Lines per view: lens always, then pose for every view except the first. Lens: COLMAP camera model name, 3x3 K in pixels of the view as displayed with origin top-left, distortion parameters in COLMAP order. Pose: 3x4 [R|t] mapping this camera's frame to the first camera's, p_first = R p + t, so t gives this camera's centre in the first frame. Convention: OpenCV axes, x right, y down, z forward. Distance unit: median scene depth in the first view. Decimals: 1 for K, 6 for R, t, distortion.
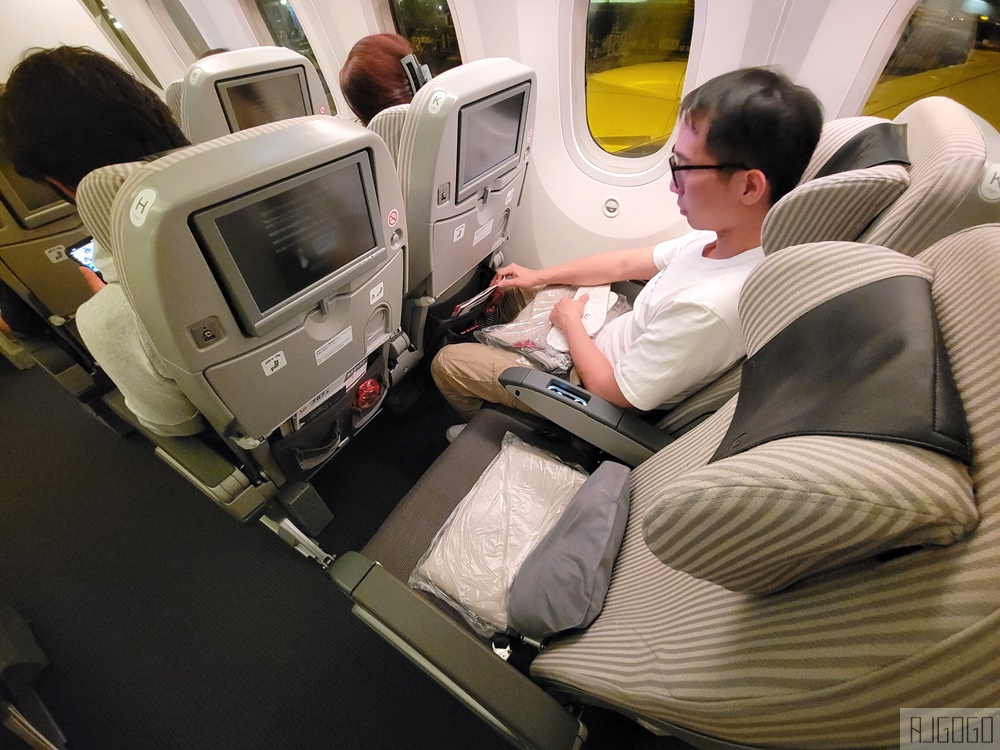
lens RADIAL K [[426.4, 0, 500.0], [0, 426.4, 375.0], [0, 0, 1]] dist [-0.001890, -0.000058]
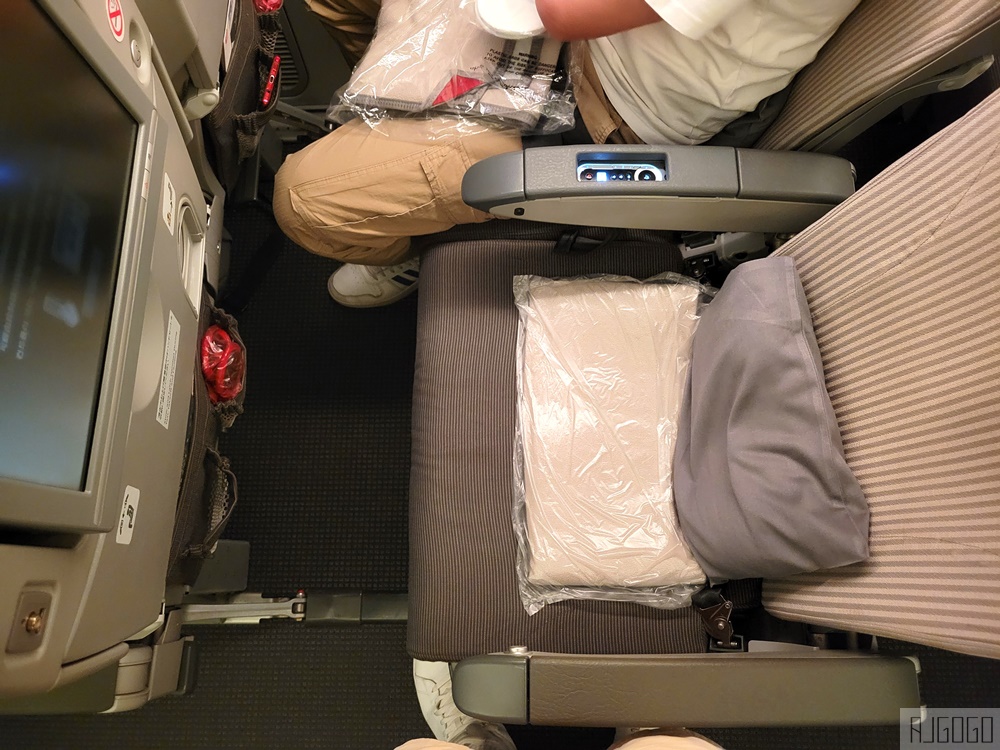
lens RADIAL K [[789.6, 0, 500.0], [0, 789.6, 375.0], [0, 0, 1]] dist [0.023272, 0.001907]
pose [[0.843321, -0.526085, 0.109749, -0.170010], [0.399938, 0.750779, 0.525719, -0.297416], [-0.358970, -0.399457, 0.843549, 0.190342]]
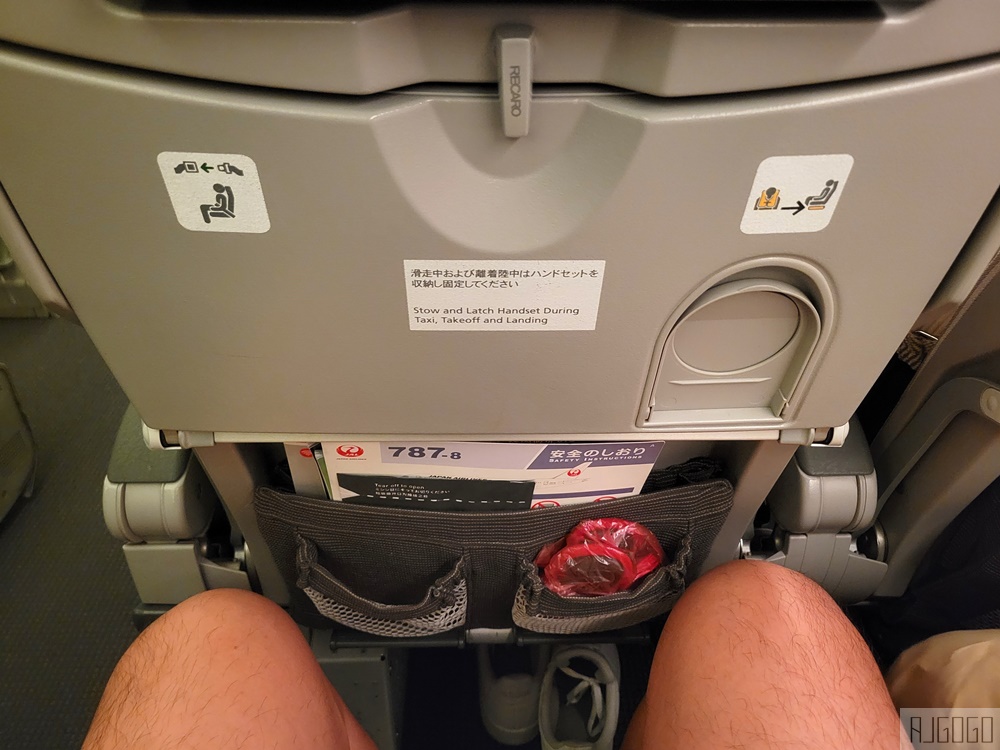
lens RADIAL K [[789.6, 0, 500.0], [0, 789.6, 375.0], [0, 0, 1]] dist [0.023272, 0.001907]
pose [[0.553173, 0.480256, -0.680701, -0.056588], [-0.600985, 0.795906, 0.073146, -0.056374], [0.576903, 0.368628, 0.728901, 0.591407]]
